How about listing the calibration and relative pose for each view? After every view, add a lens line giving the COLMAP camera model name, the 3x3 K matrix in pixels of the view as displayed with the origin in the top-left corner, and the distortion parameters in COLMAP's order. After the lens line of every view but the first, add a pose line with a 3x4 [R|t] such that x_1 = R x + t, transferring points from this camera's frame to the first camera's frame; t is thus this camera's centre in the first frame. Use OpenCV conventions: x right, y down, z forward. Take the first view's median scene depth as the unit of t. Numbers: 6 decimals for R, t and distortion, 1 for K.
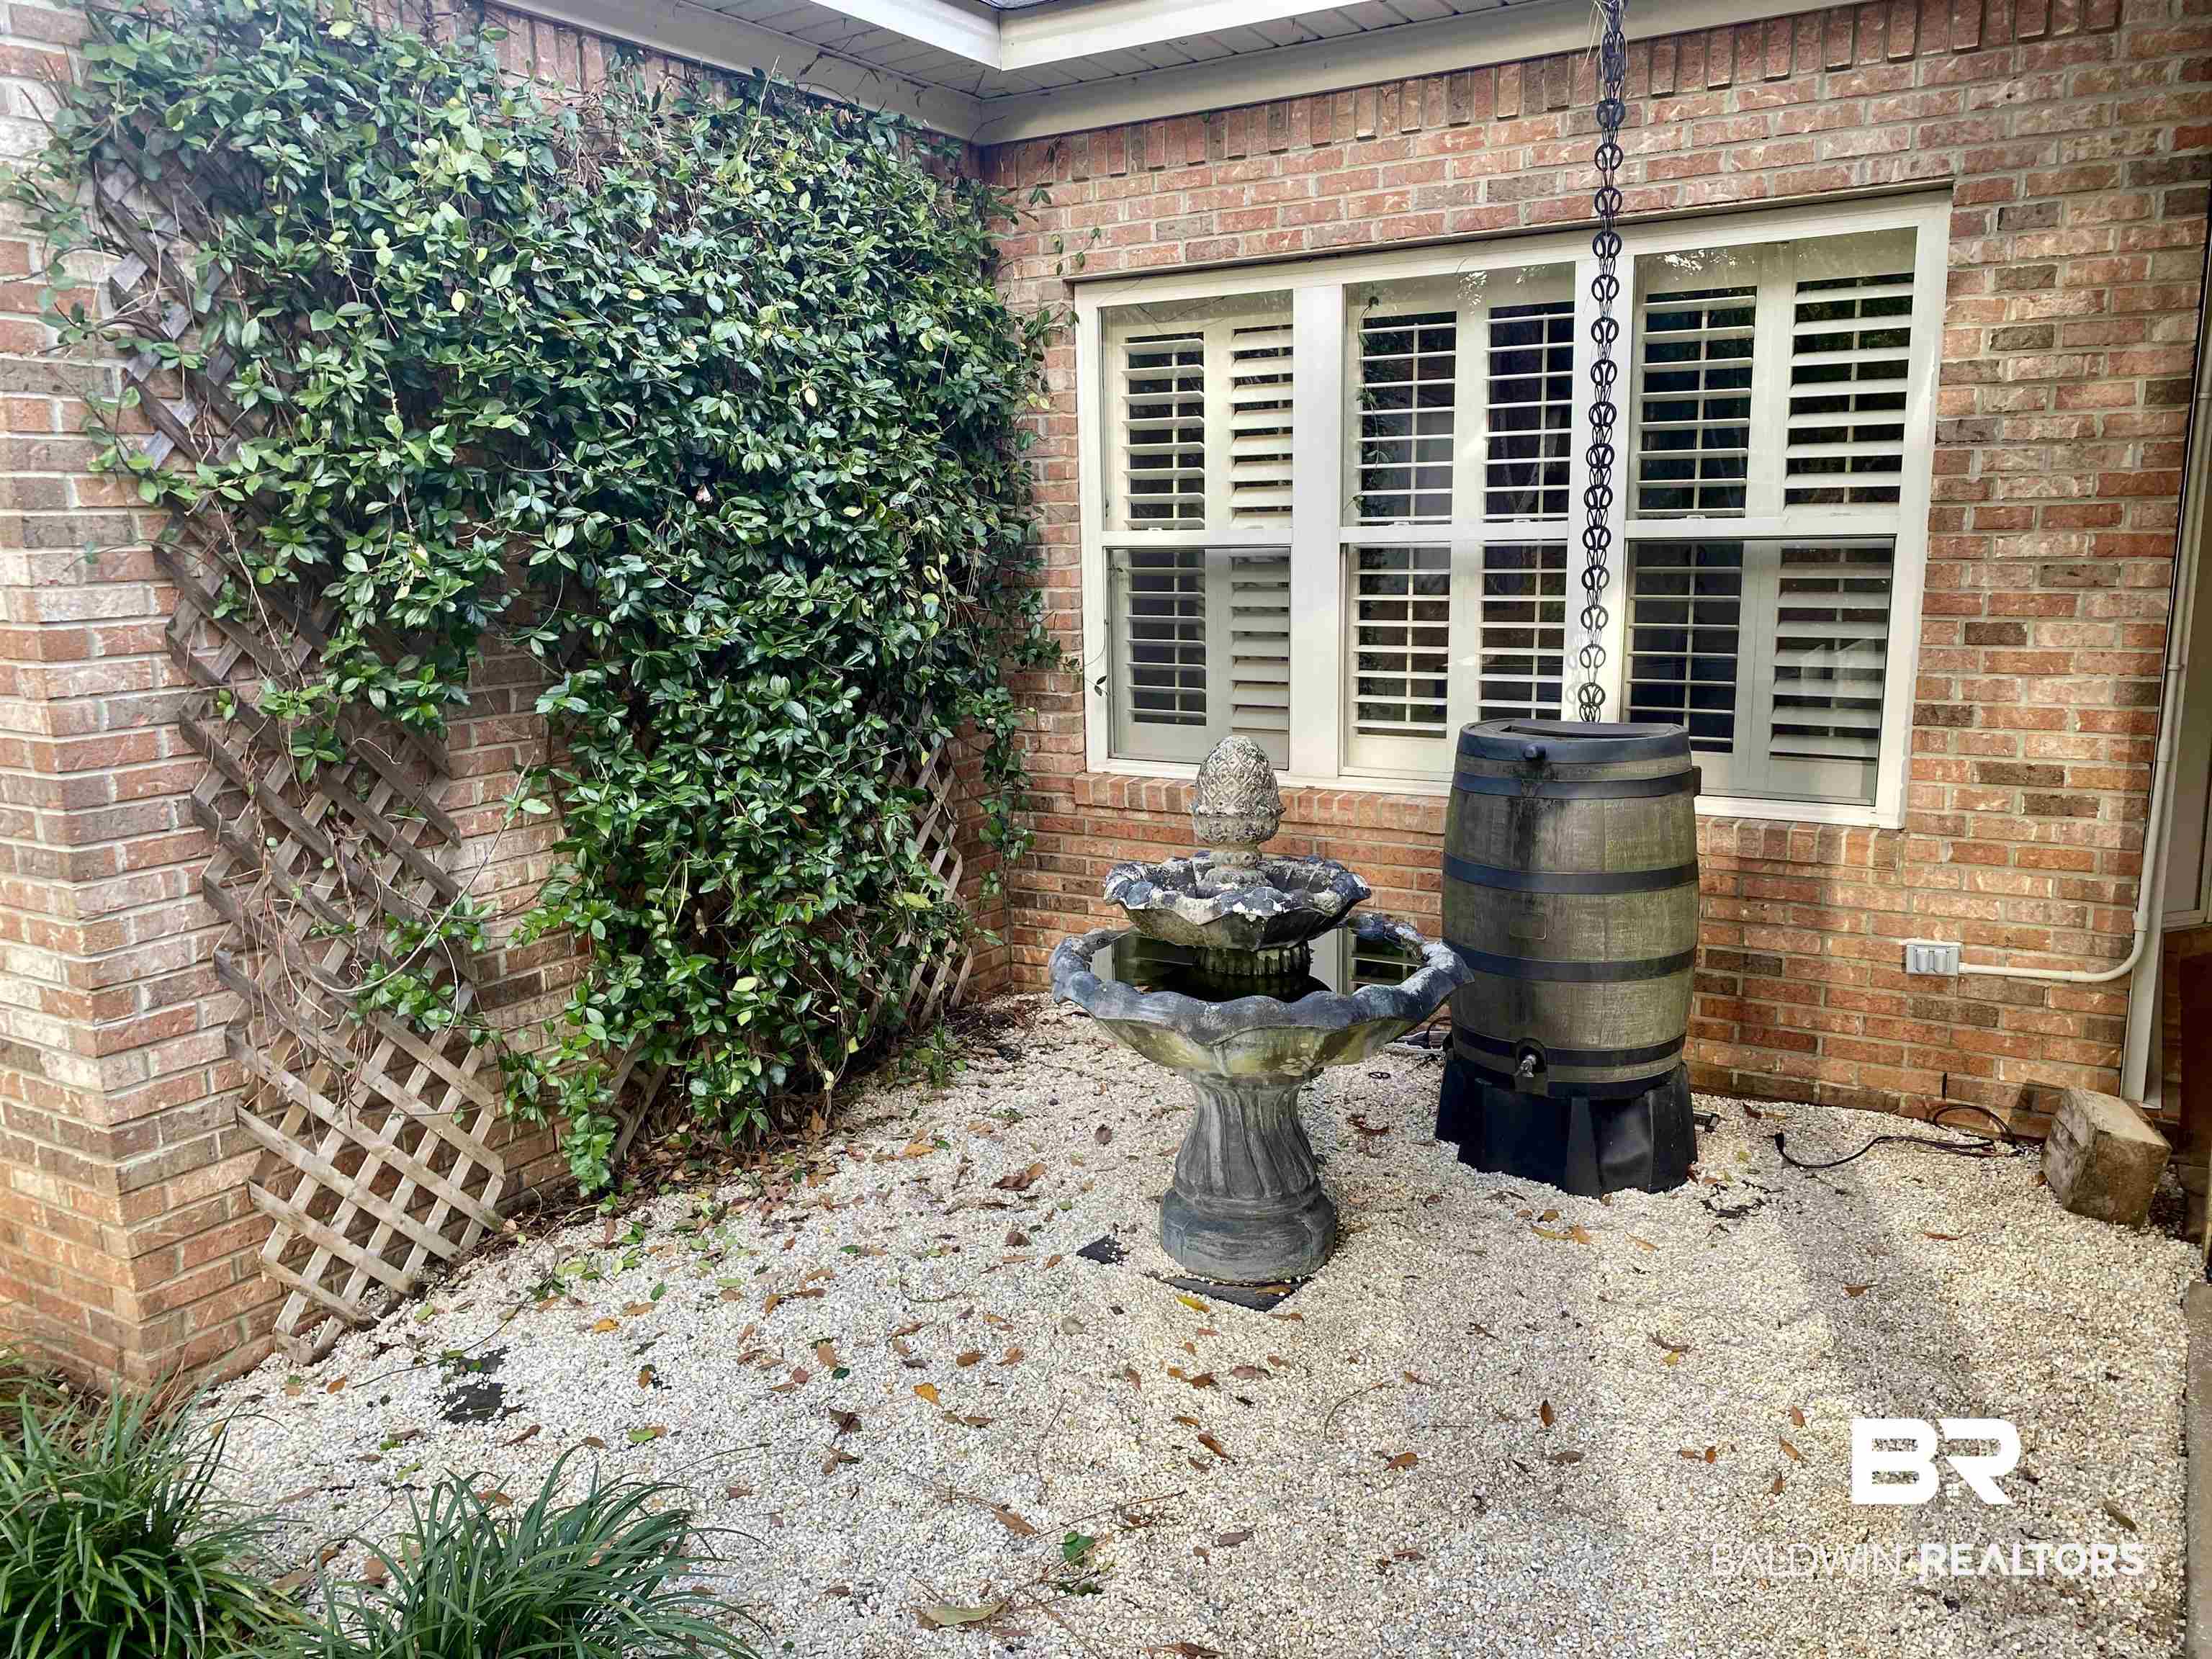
lens RADIAL K [[1670.7, 0, 1116.0], [0, 1670.7, 849.4], [0, 0, 1]] dist [0.035201, -0.011990]
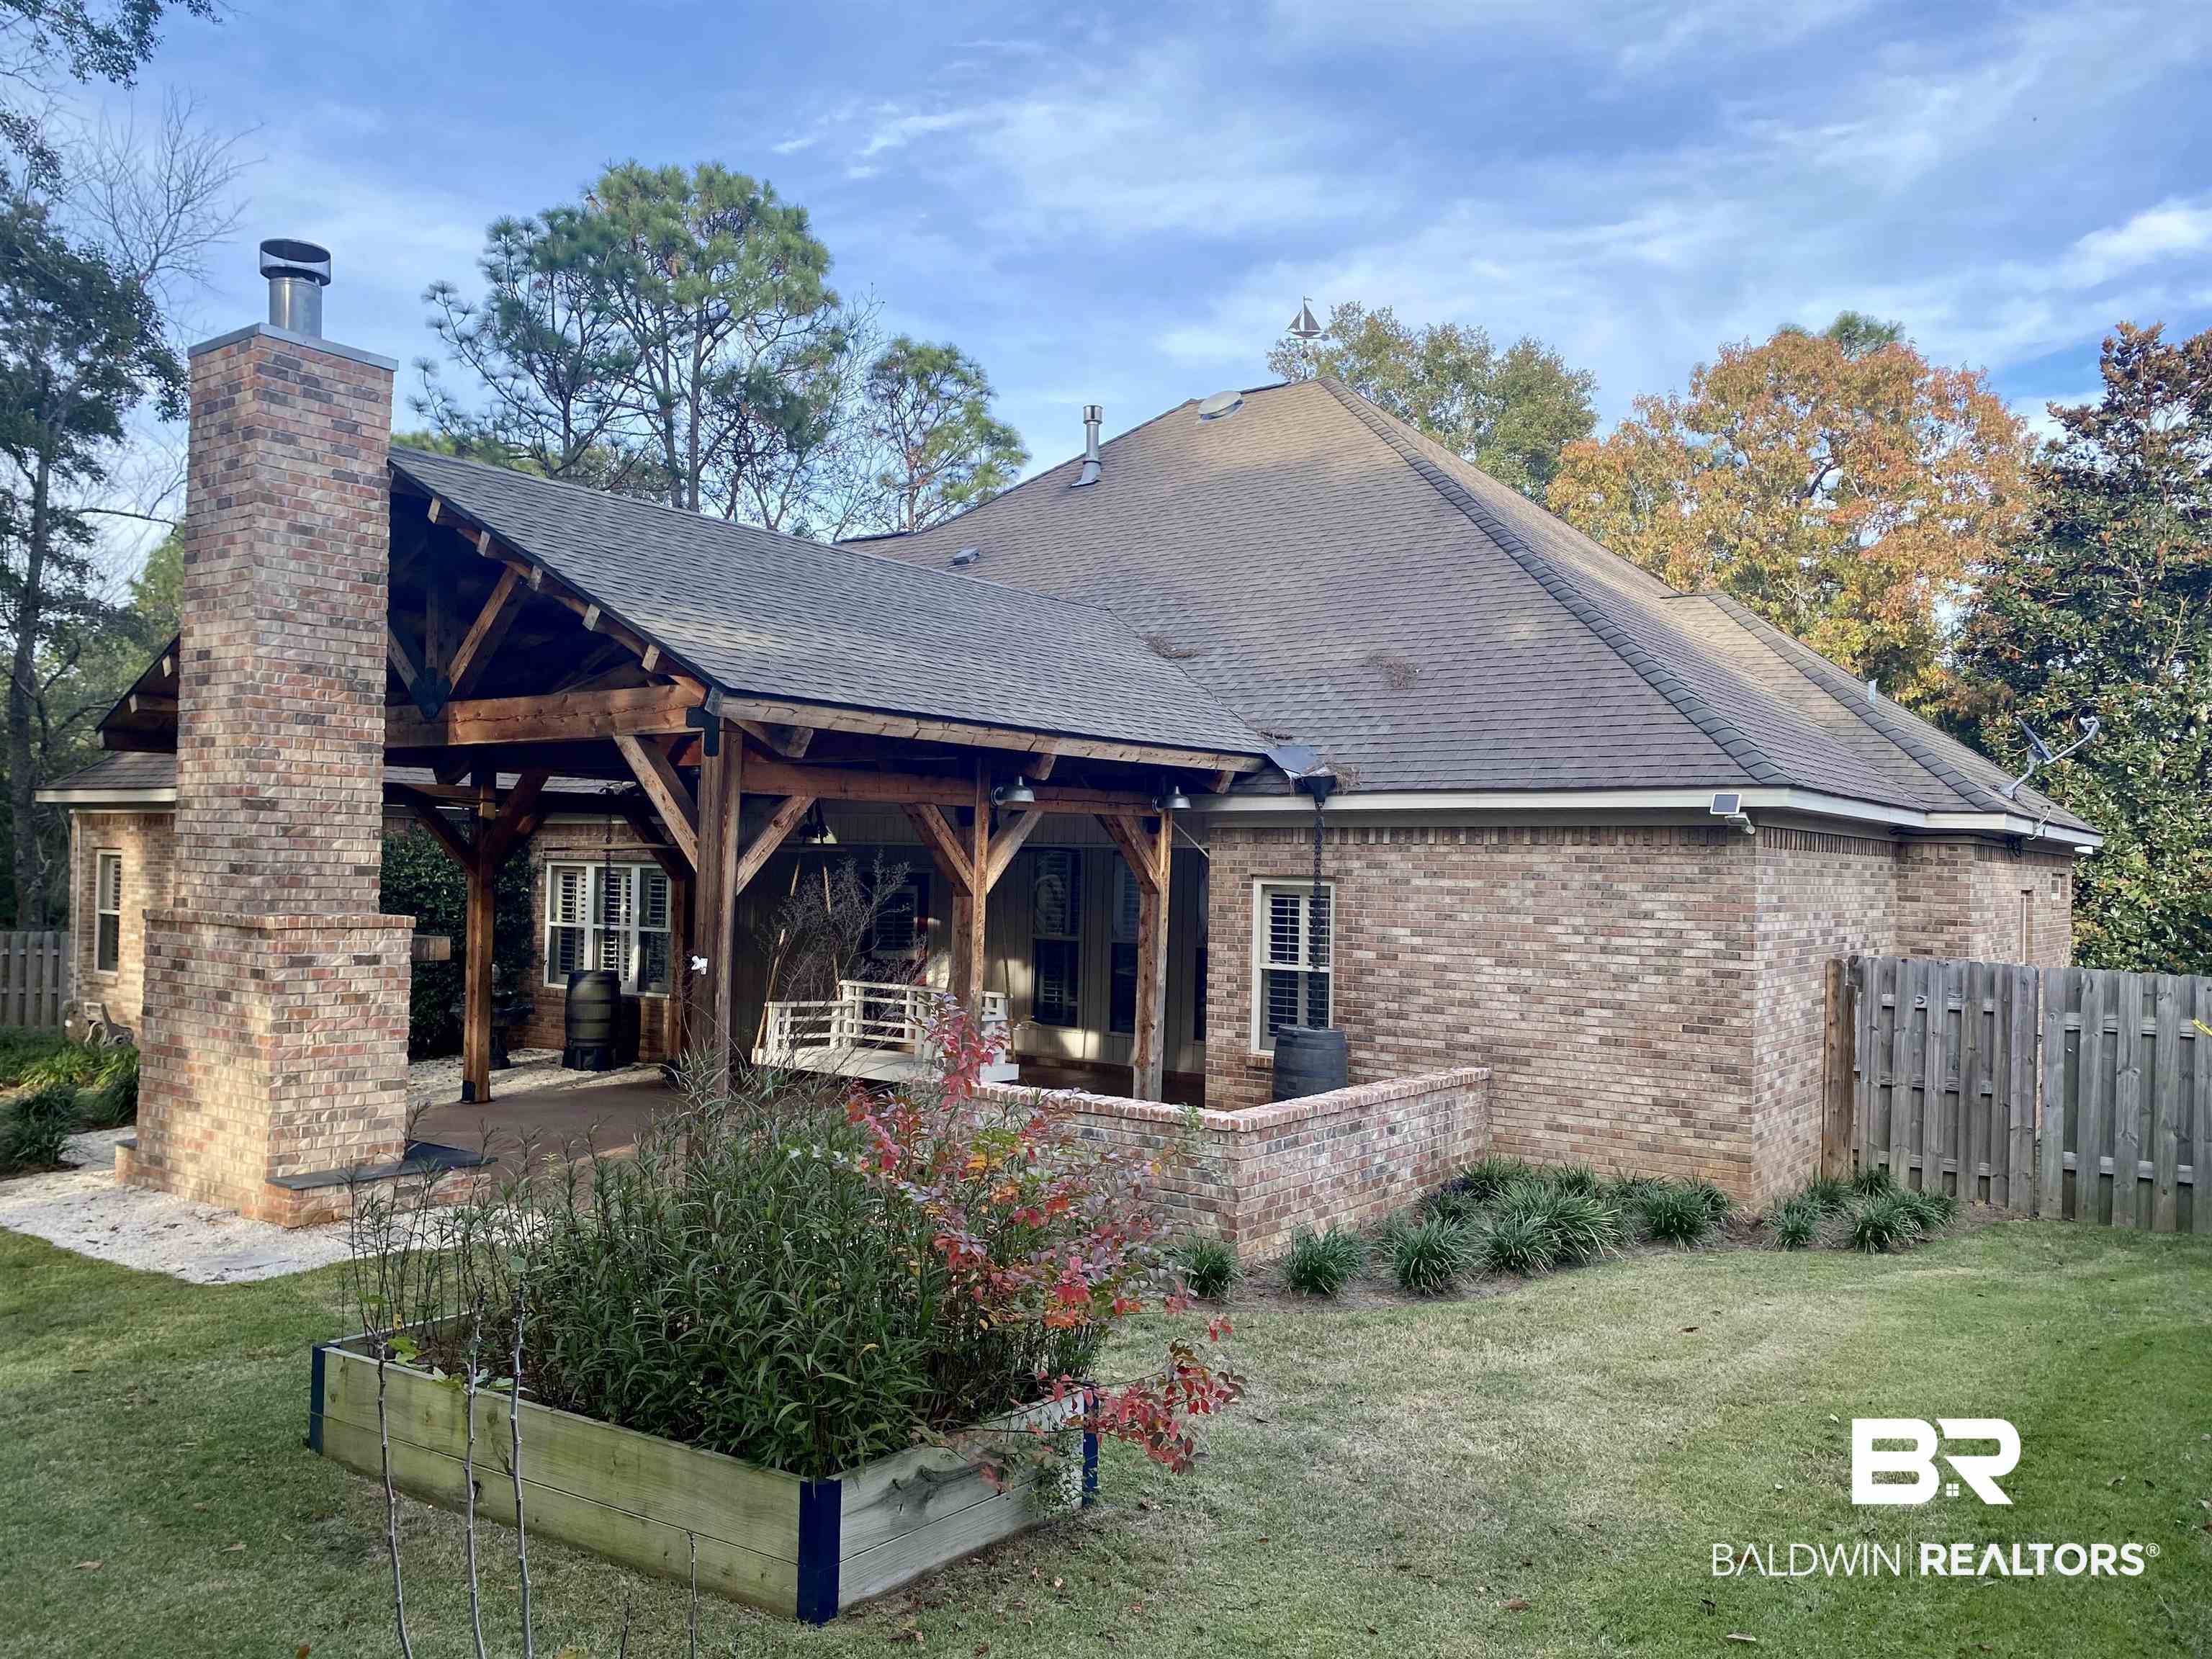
lens RADIAL K [[1670.7, 0, 1103.0], [0, 1670.7, 834.1], [0, 0, 1]] dist [0.035201, -0.011990]
pose [[0.994085, 0.038571, -0.101527, 2.215834], [-0.059994, 0.974262, -0.217289, 0.498480], [0.090533, 0.222095, 0.970813, -3.575795]]
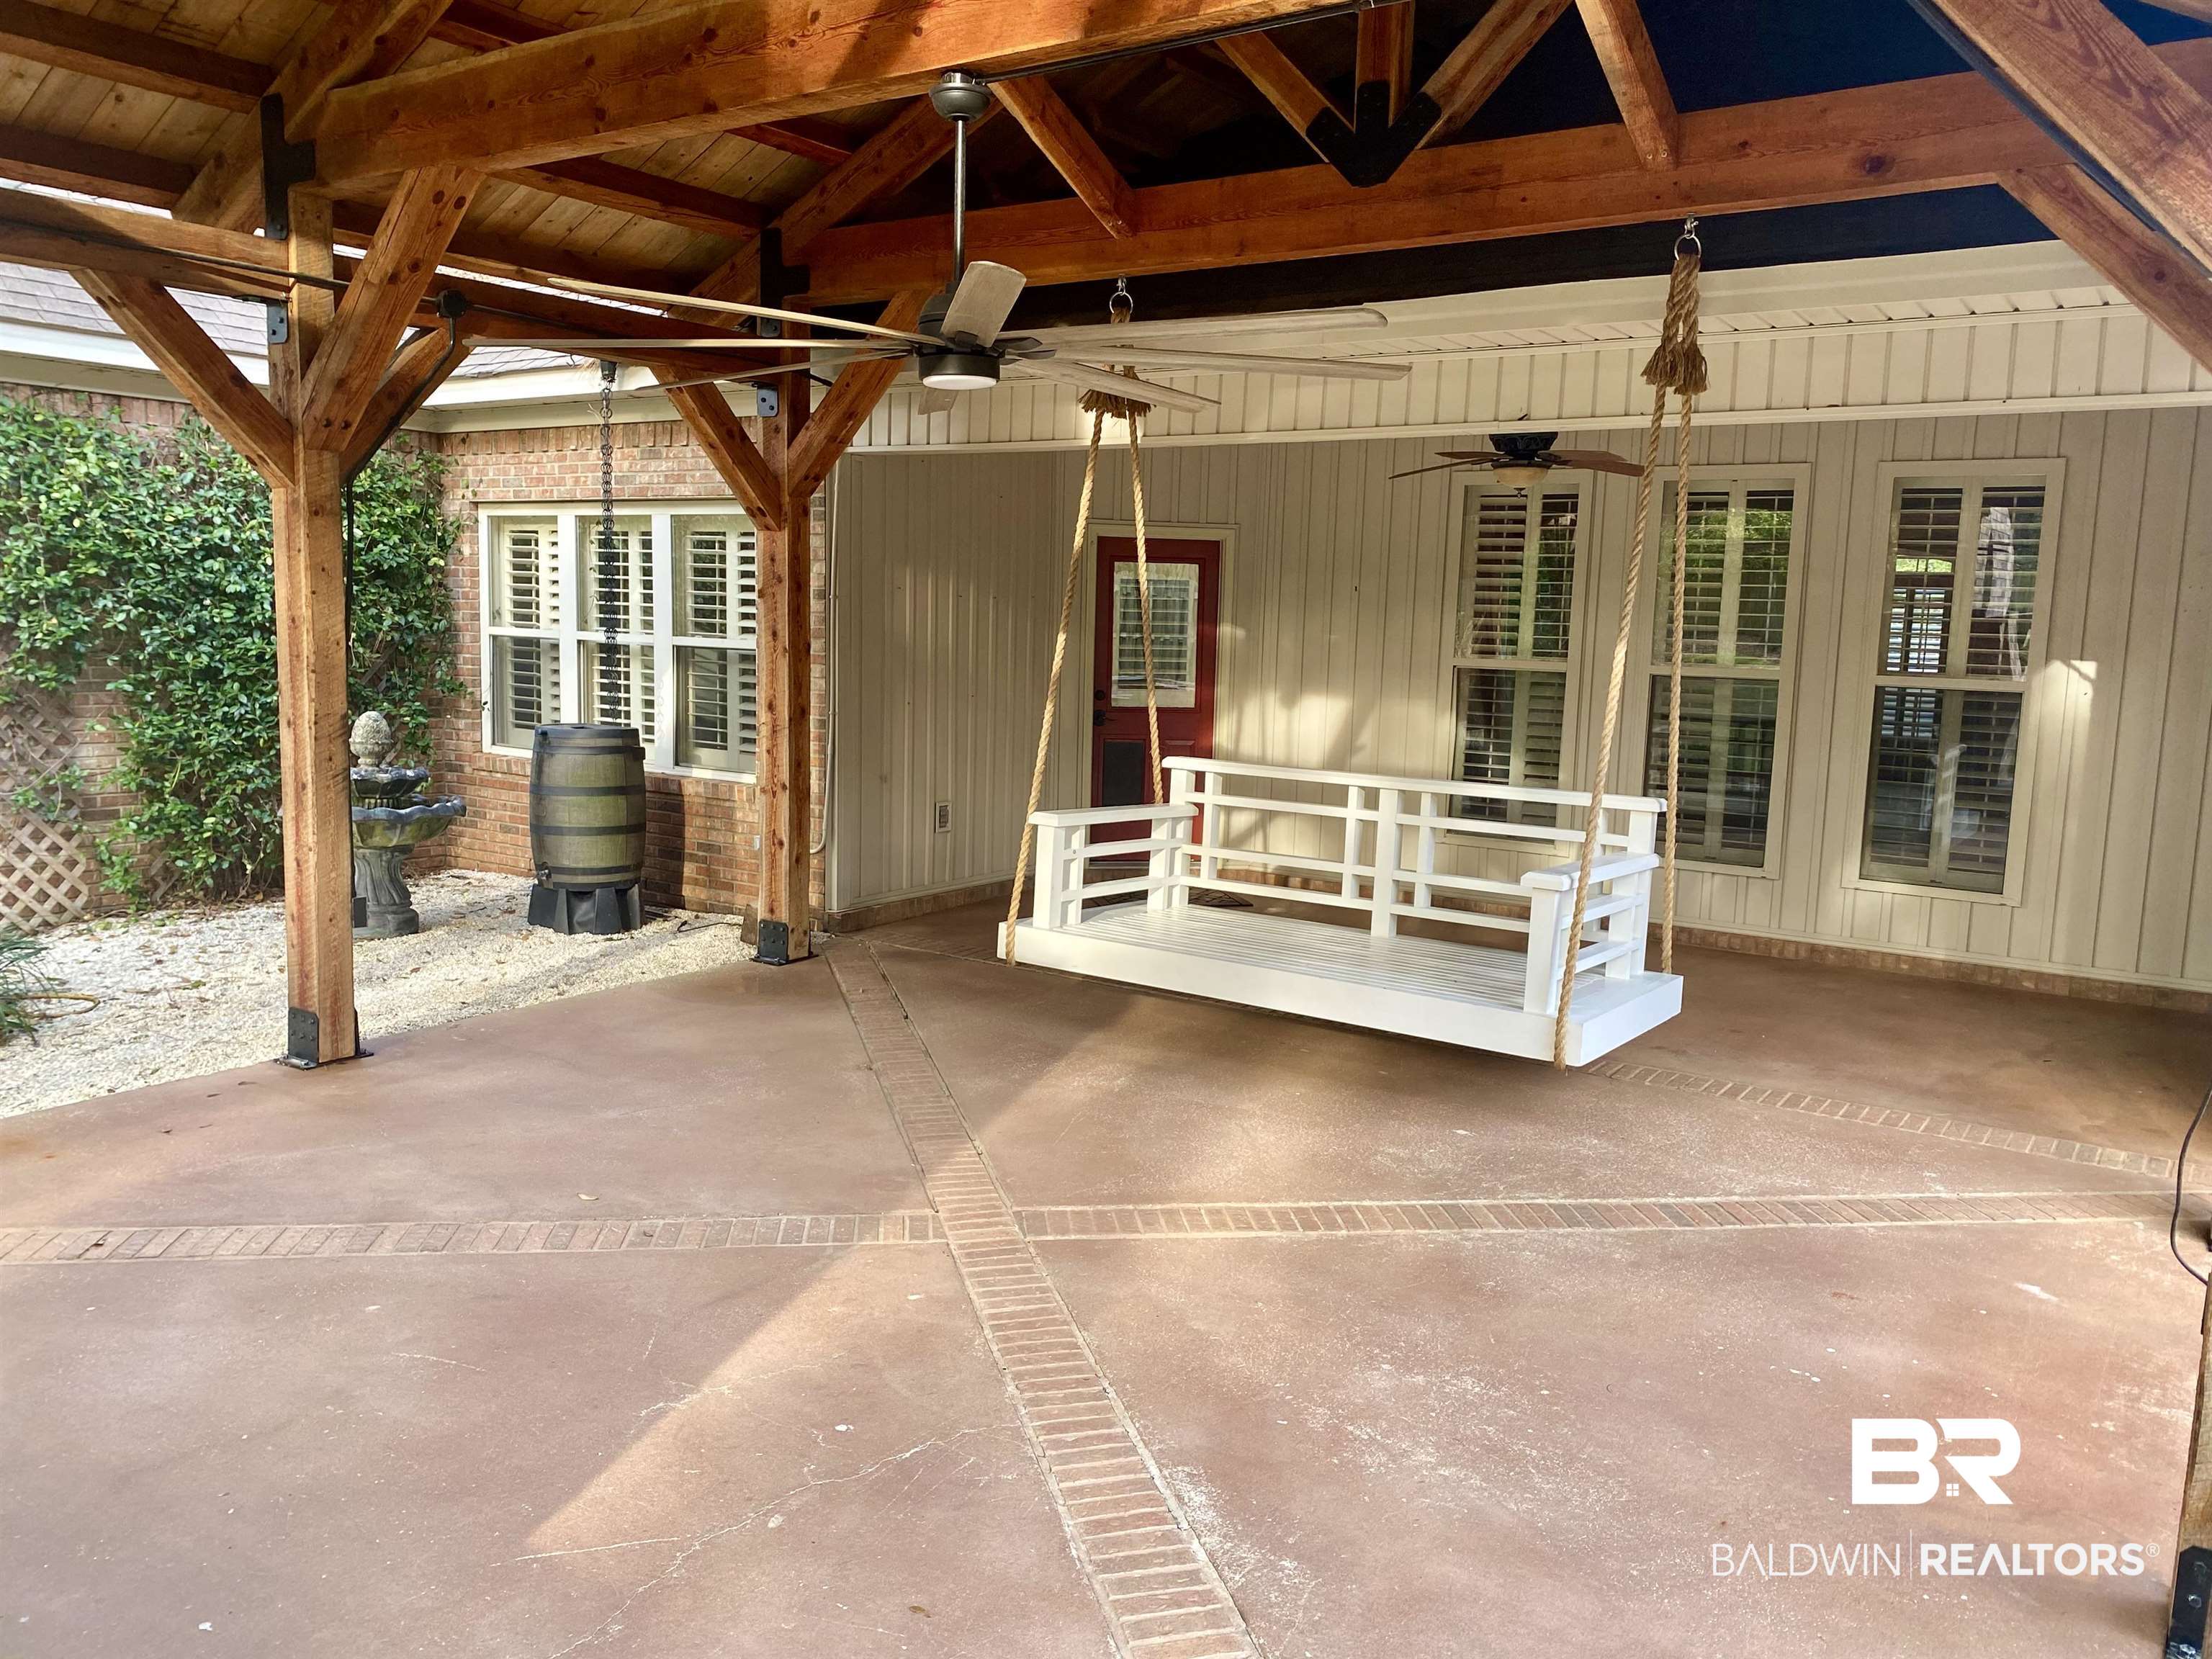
lens RADIAL K [[1670.7, 0, 1112.0], [0, 1670.7, 815.2], [0, 0, 1]] dist [0.035201, -0.011990]
pose [[0.996580, 0.058095, -0.058772, 1.164547], [-0.062393, 0.995293, -0.074156, 0.175260], [0.054187, 0.077570, 0.995513, -1.226482]]
